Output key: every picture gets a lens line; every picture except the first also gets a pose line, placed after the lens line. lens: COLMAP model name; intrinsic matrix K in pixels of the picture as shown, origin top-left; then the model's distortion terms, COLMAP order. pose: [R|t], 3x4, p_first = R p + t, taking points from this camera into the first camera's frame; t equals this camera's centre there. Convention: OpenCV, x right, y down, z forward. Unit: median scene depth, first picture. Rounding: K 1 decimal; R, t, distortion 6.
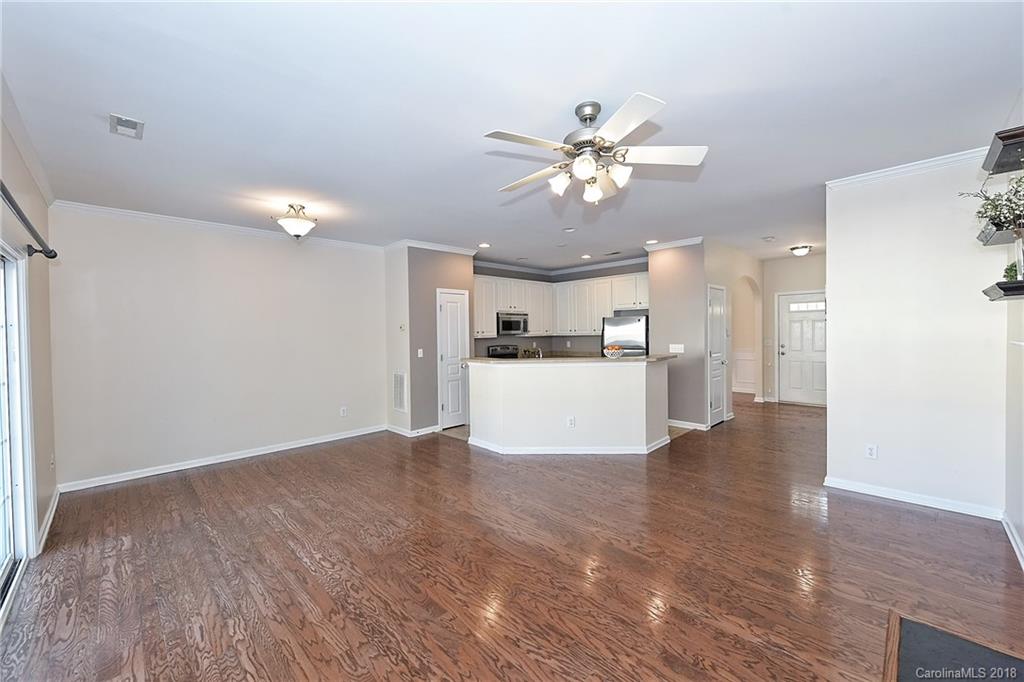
lens RADIAL K [[402.6, 0, 513.9], [0, 402.6, 338.2], [0, 0, 1]] dist [-0.001508, -0.001282]
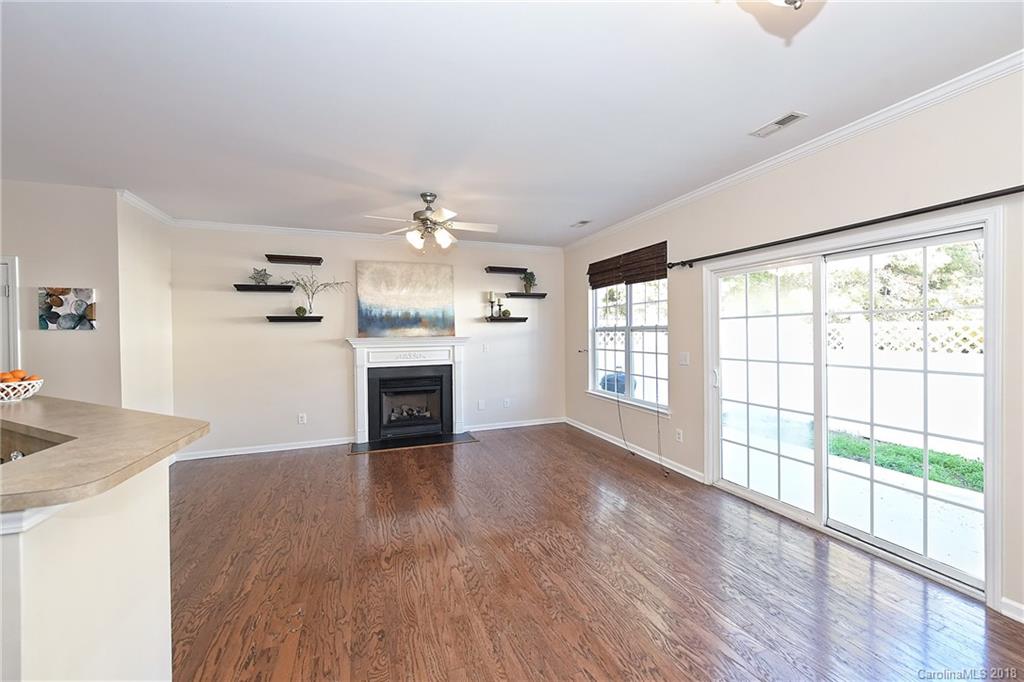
lens RADIAL K [[402.6, 0, 512.5], [0, 402.6, 339.8], [0, 0, 1]] dist [-0.001508, -0.001282]
pose [[-0.910744, 0.017543, 0.412598, -0.447624], [0.030529, 0.999224, 0.024903, -0.008501], [-0.411841, 0.035277, -0.910573, 1.340330]]
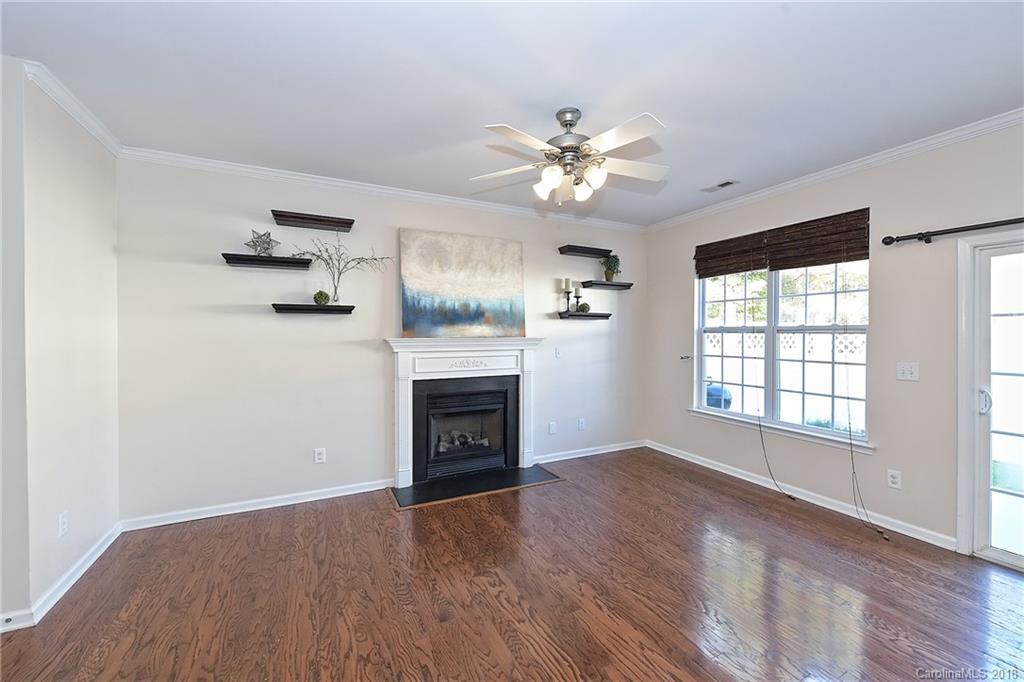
lens RADIAL K [[410.5, 0, 511.8], [0, 410.5, 337.4], [0, 0, 1]] dist [-0.000461, -0.001754]
pose [[-0.946940, 0.012361, 0.321172, -0.005269], [0.019395, 0.999637, 0.018713, -0.011568], [-0.320824, 0.023950, -0.946836, 1.168554]]
